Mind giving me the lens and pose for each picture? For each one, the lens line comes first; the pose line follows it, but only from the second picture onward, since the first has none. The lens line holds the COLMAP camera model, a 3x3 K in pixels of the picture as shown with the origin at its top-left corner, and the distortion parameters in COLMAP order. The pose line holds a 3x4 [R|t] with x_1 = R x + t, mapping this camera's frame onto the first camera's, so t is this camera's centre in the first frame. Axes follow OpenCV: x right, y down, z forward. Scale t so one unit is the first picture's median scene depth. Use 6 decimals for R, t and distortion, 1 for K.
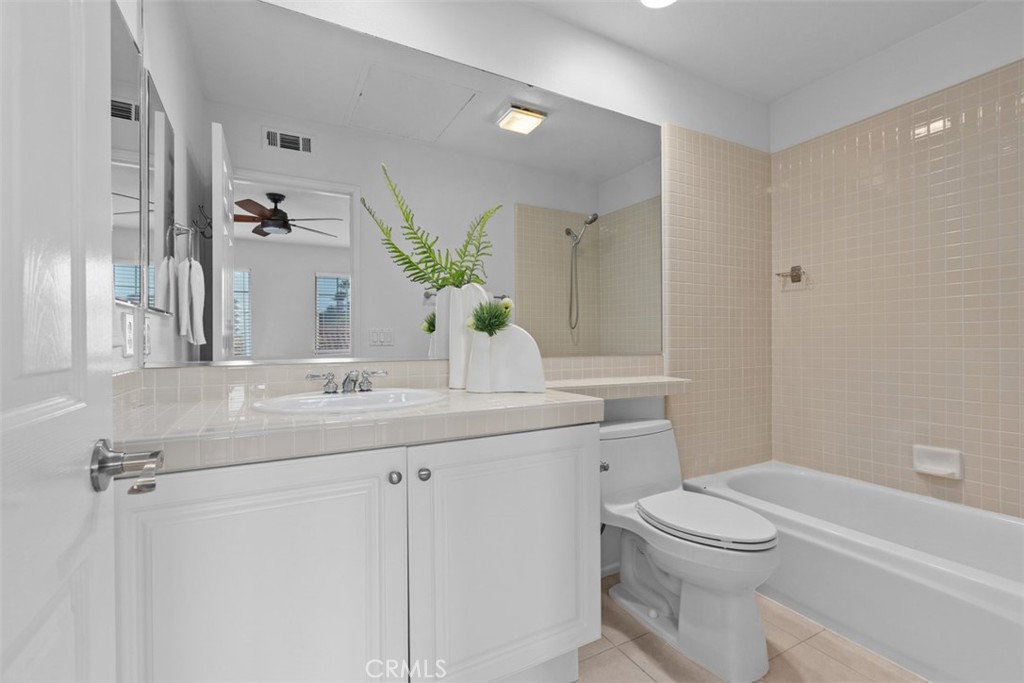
lens RADIAL K [[455.7, 0, 512.2], [0, 455.7, 341.4], [0, 0, 1]] dist [0.006032, -0.002058]
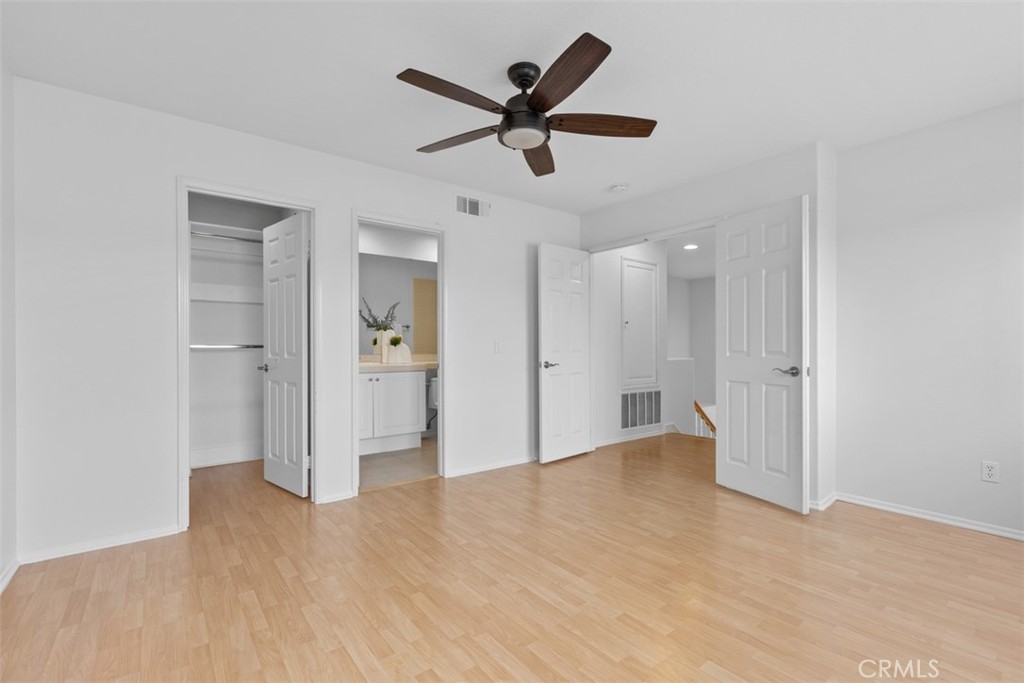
lens RADIAL K [[455.7, 0, 513.6], [0, 455.7, 343.4], [0, 0, 1]] dist [0.006032, -0.002058]
pose [[0.985452, 0.004255, 0.169903, 0.220302], [-0.003569, 0.999984, -0.004344, -0.022756], [-0.169919, 0.003674, 0.985451, -2.234809]]
